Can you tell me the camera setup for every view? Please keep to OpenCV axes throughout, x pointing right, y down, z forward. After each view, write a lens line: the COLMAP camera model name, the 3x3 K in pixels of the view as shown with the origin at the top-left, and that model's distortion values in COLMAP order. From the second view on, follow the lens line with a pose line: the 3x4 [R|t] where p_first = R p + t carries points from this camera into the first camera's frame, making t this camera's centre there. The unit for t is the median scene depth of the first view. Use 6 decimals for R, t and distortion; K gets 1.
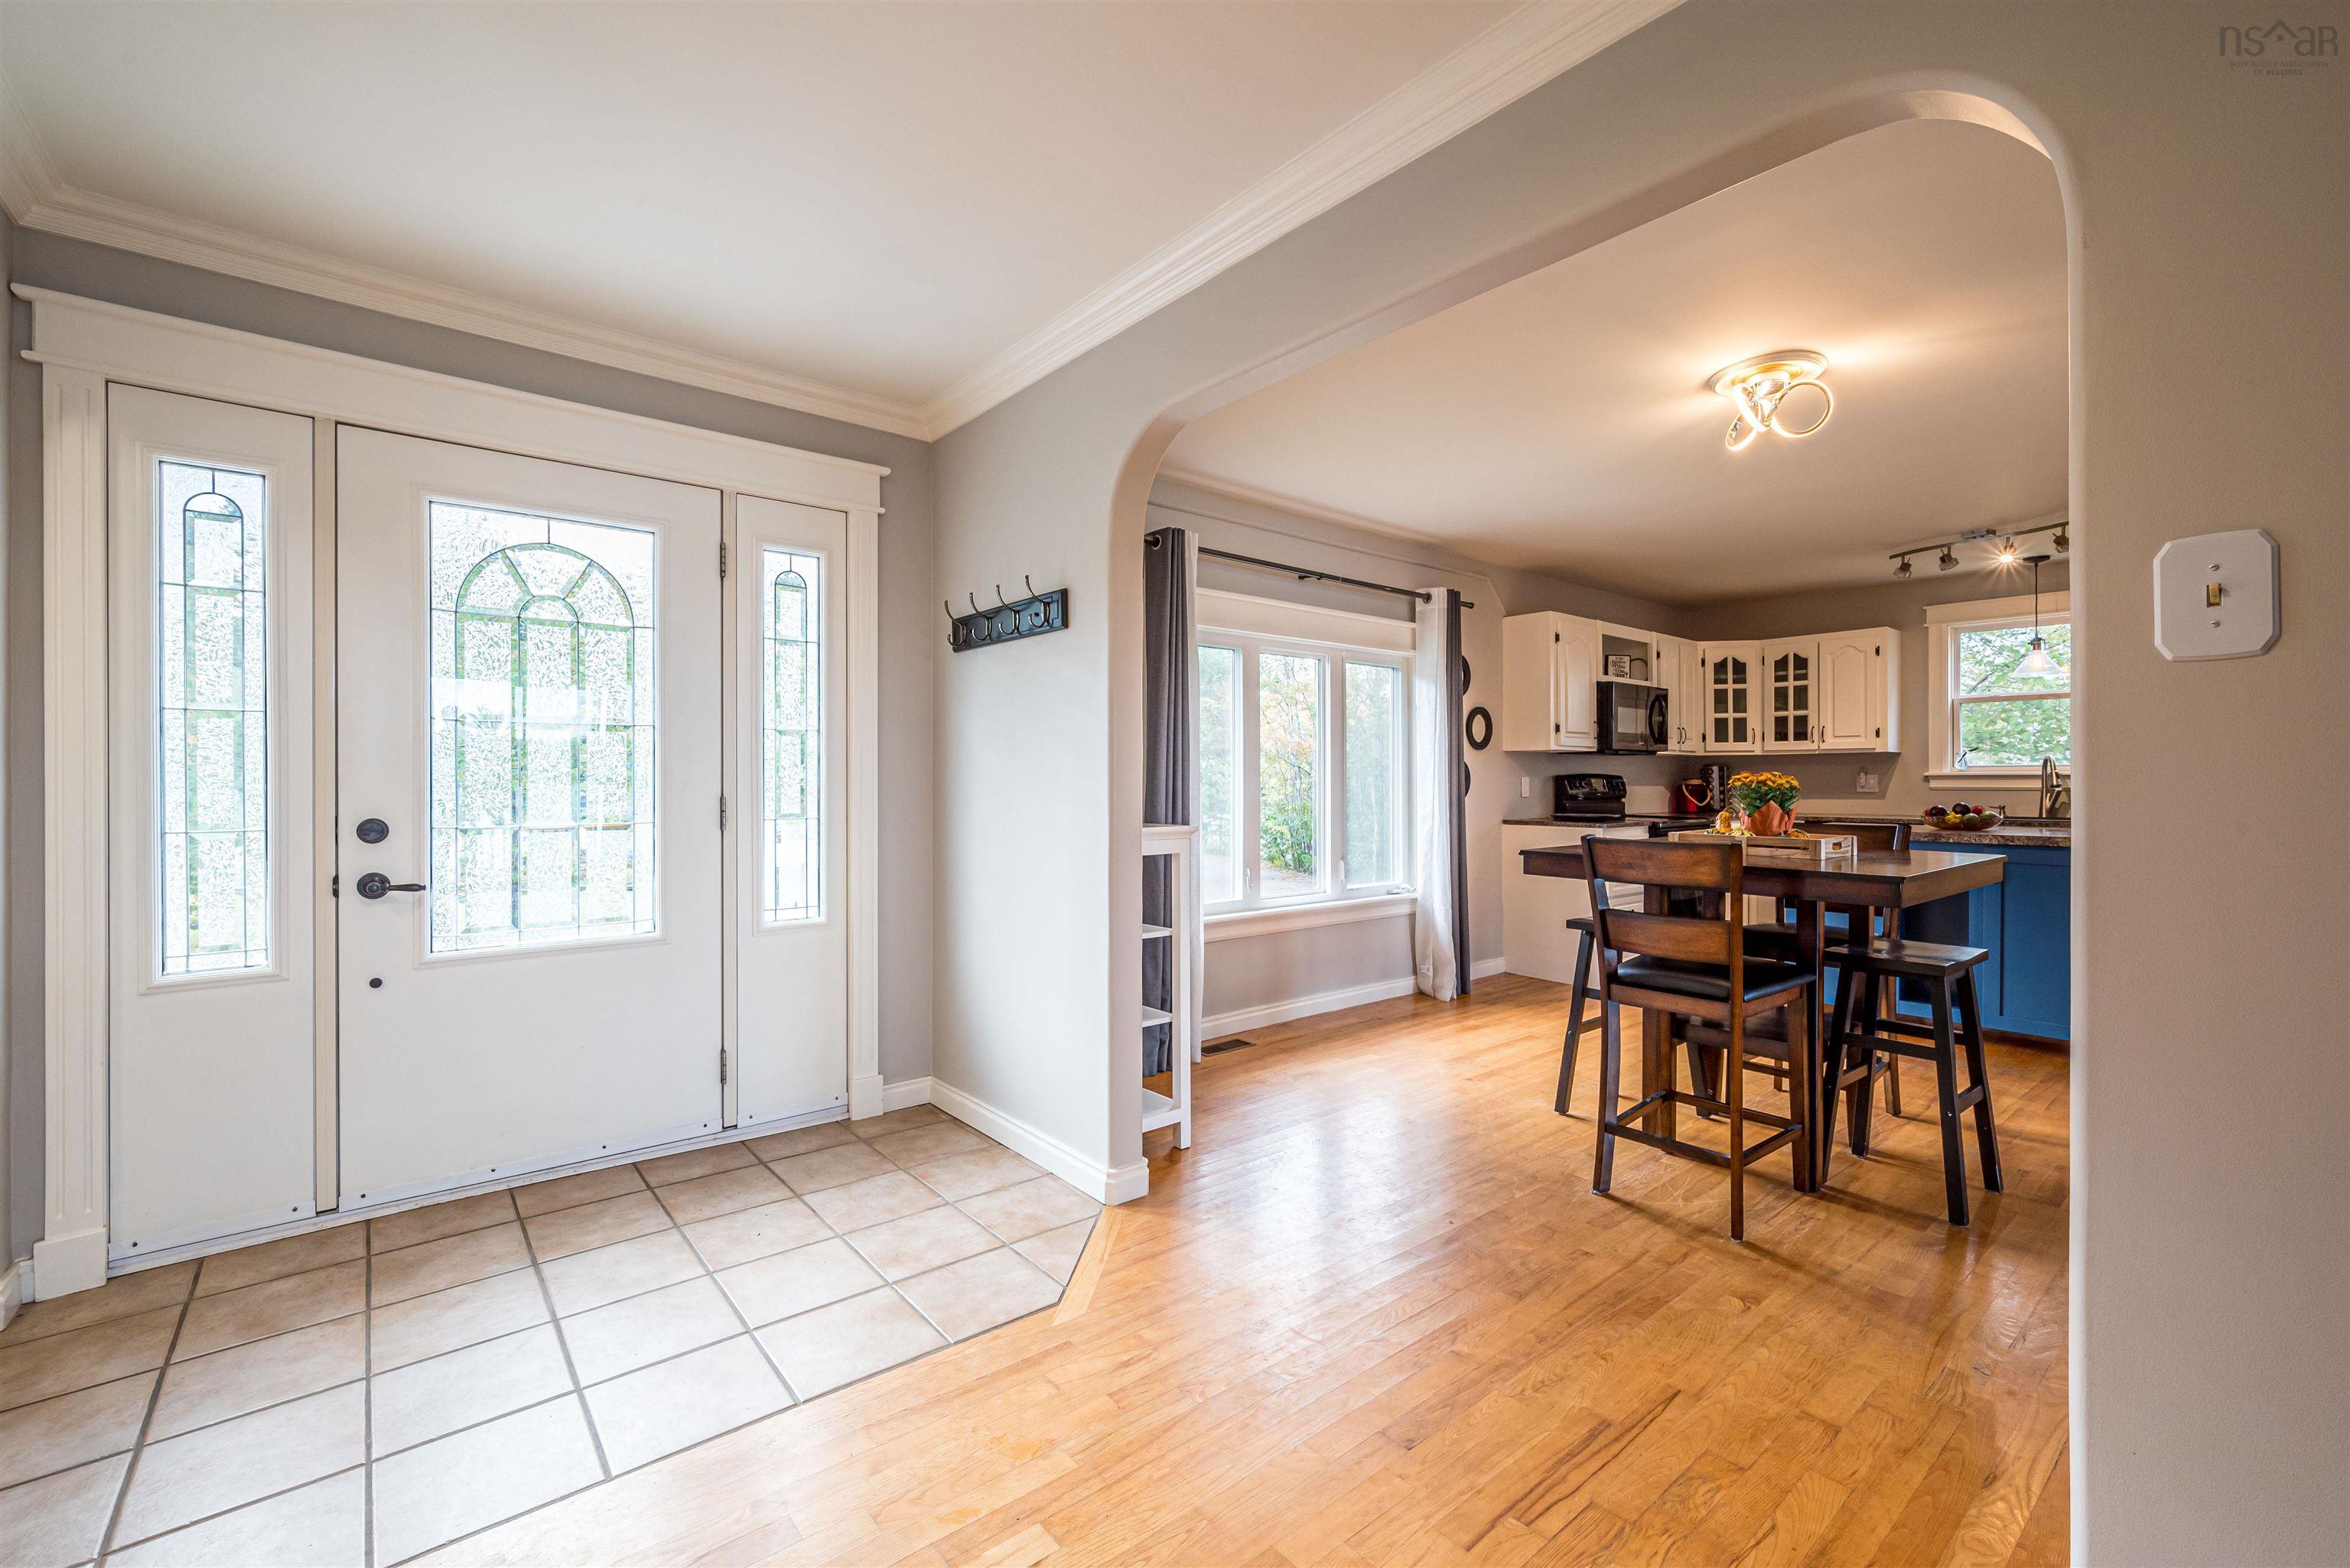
lens RADIAL K [[978.5, 0, 1175.0], [0, 978.5, 784.0], [0, 0, 1]] dist [-0.001384, -0.000202]
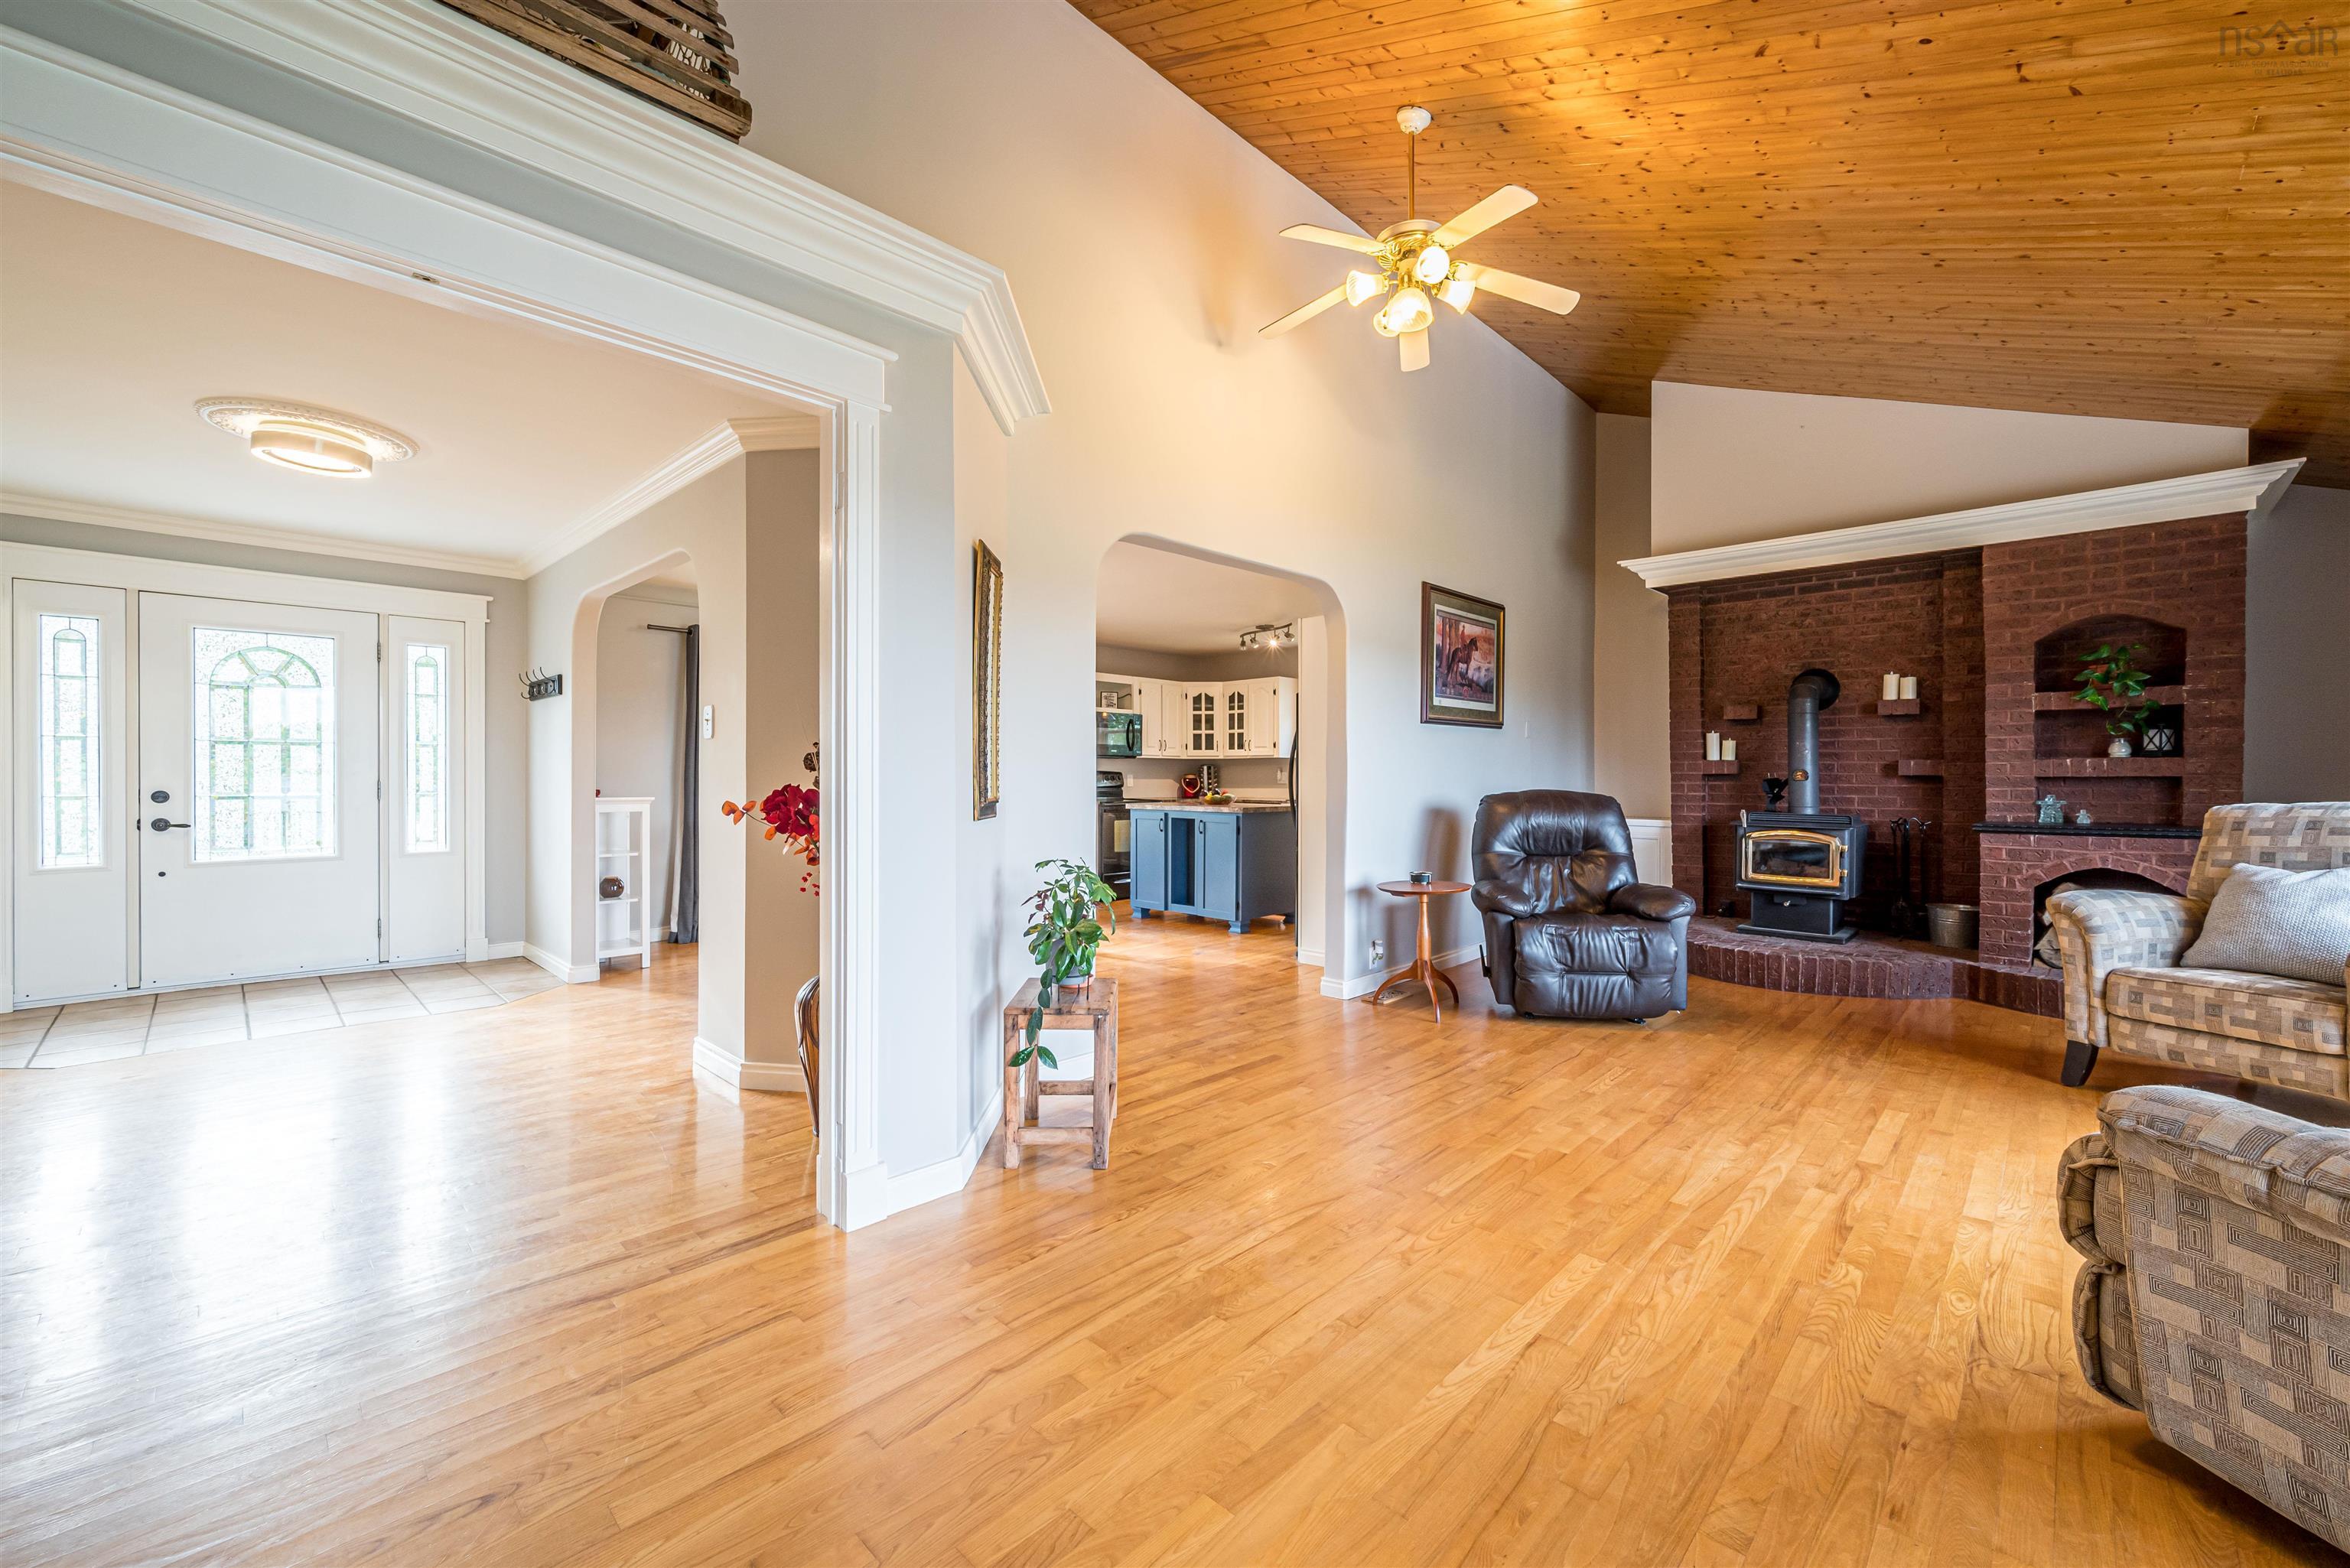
lens RADIAL K [[927.0, 0, 1179.6], [0, 927.0, 780.1], [0, 0, 1]] dist [-0.000719, 0.000137]
pose [[0.993585, 0.003292, 0.113036, 0.559711], [-0.003433, 0.999994, 0.001058, 0.002887], [-0.113032, -0.001440, 0.993590, -0.602917]]
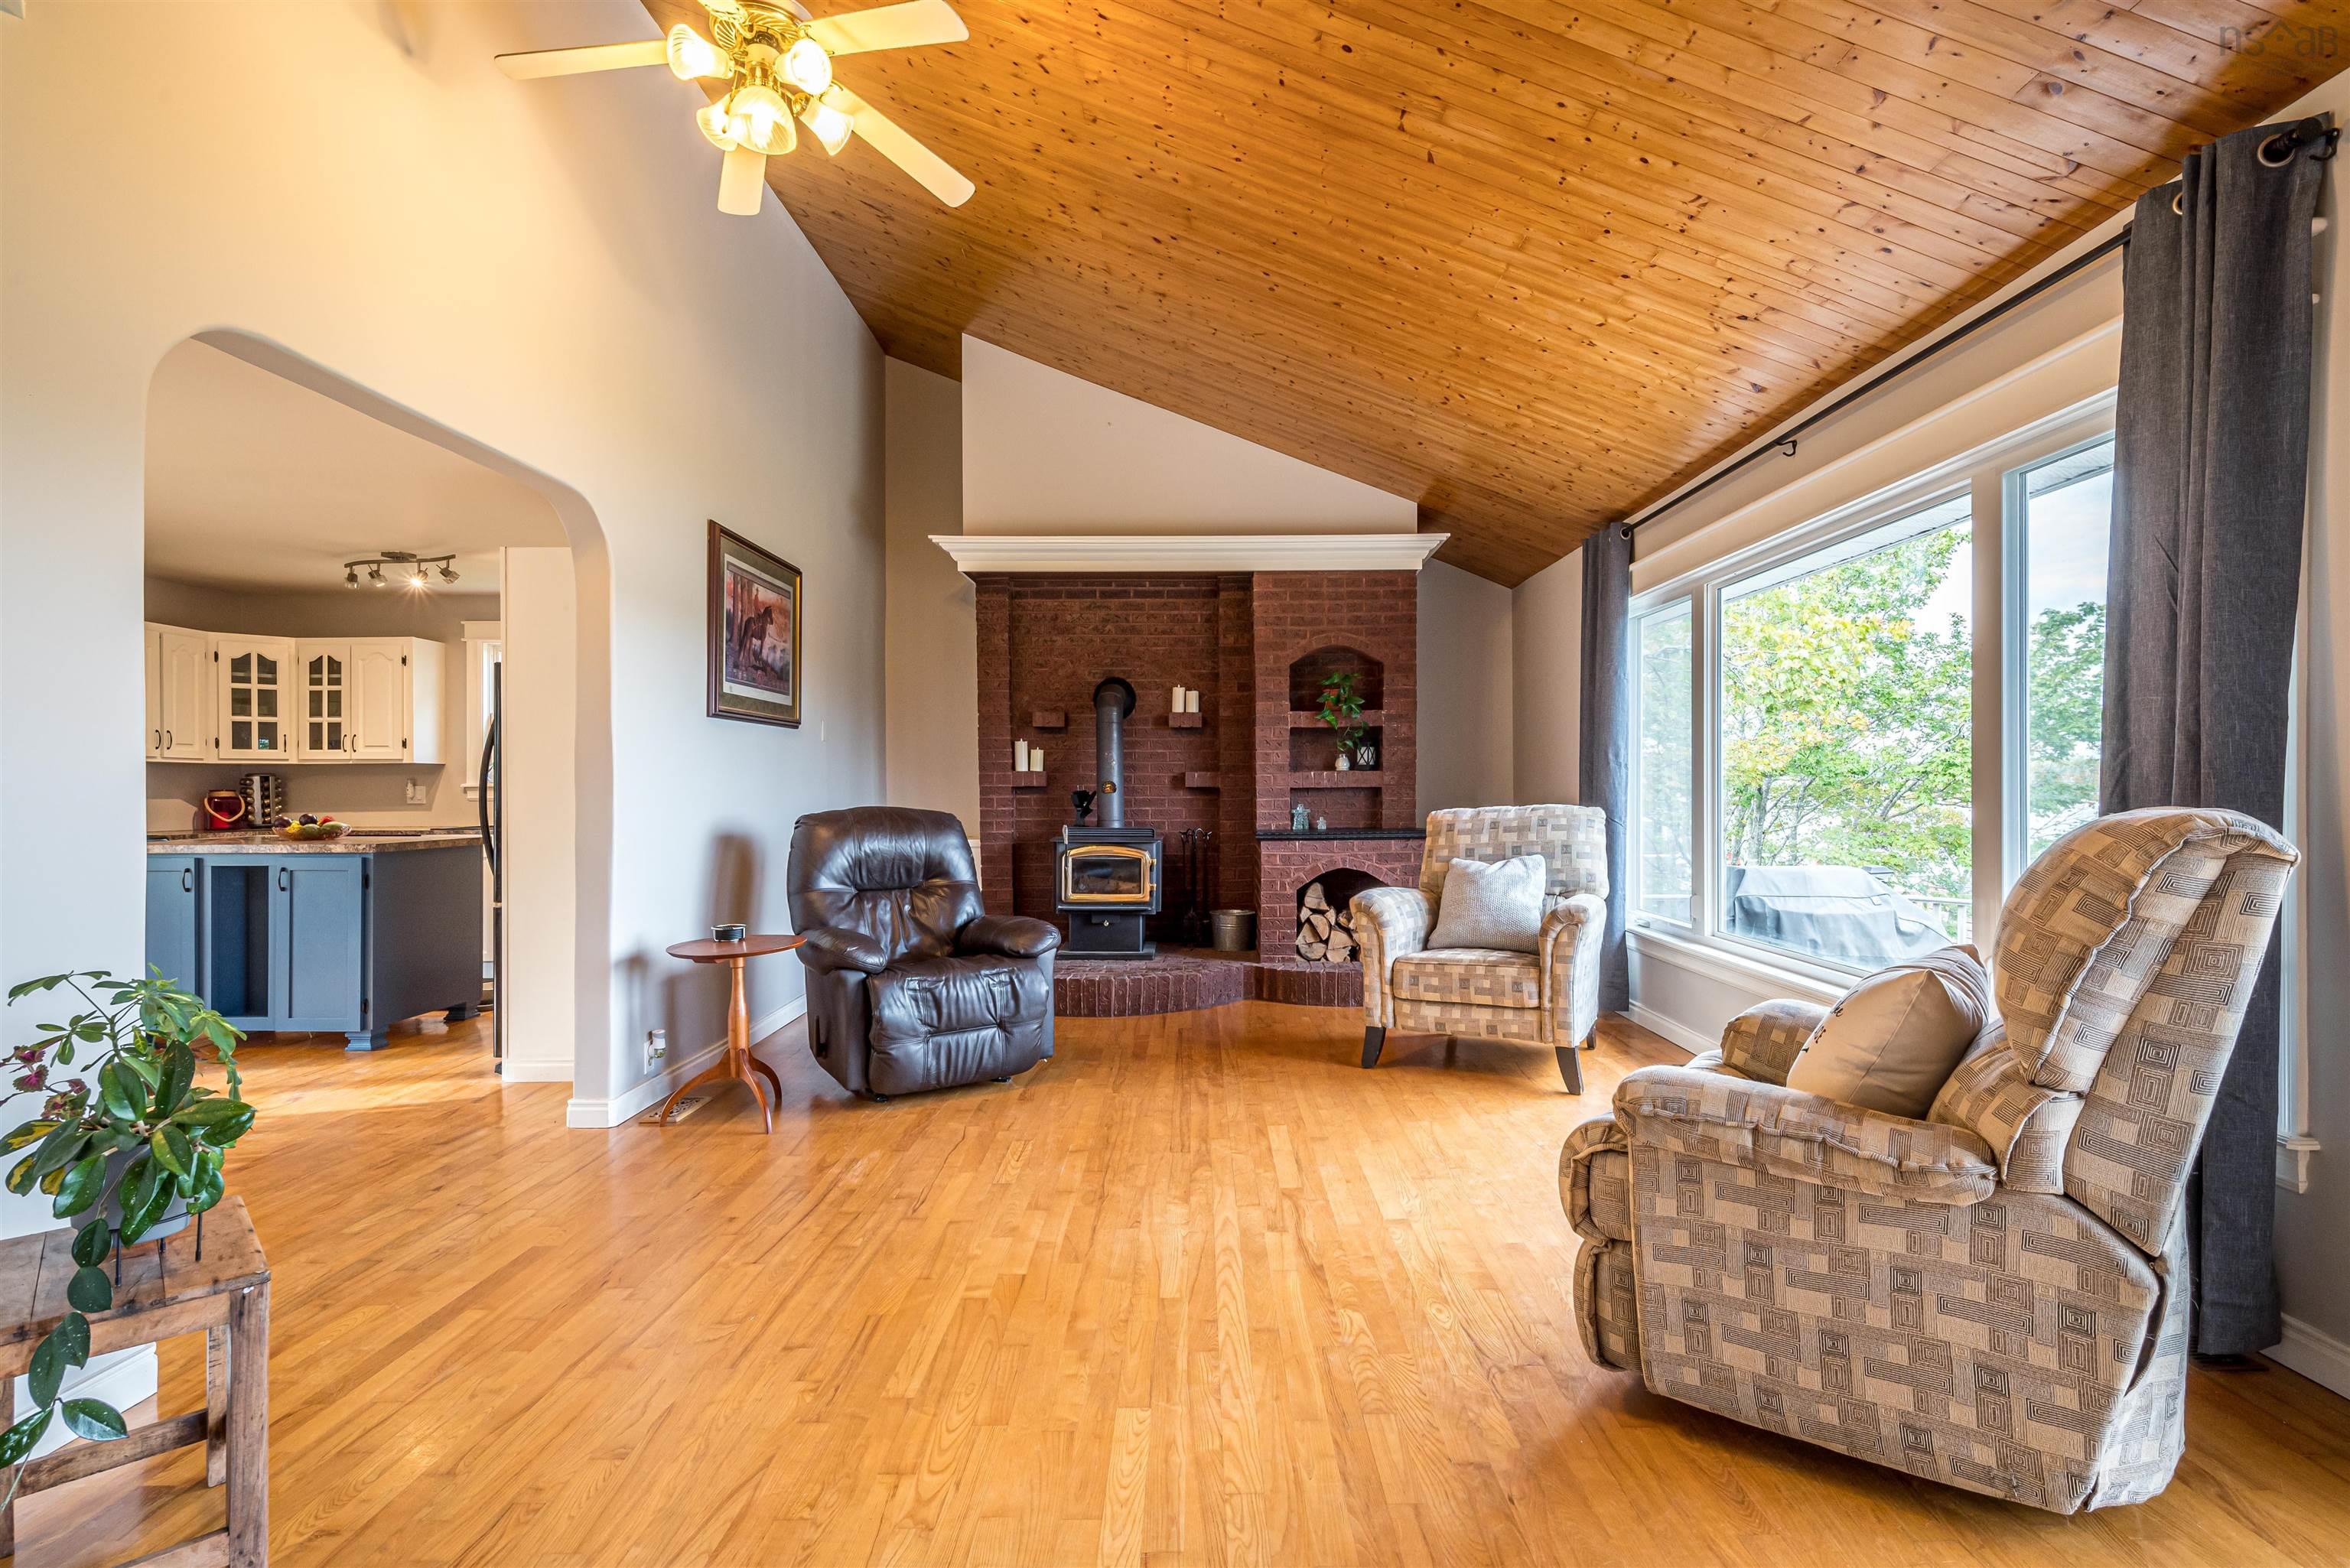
lens RADIAL K [[1112.5, 0, 1194.0], [0, 1112.5, 786.2], [0, 0, 1]] dist [-0.000697, 0.000619]
pose [[0.635752, 0.001513, 0.771892, 0.496872], [0.005447, 0.999964, -0.006446, 0.003139], [-0.771874, 0.008303, 0.635721, -0.453179]]
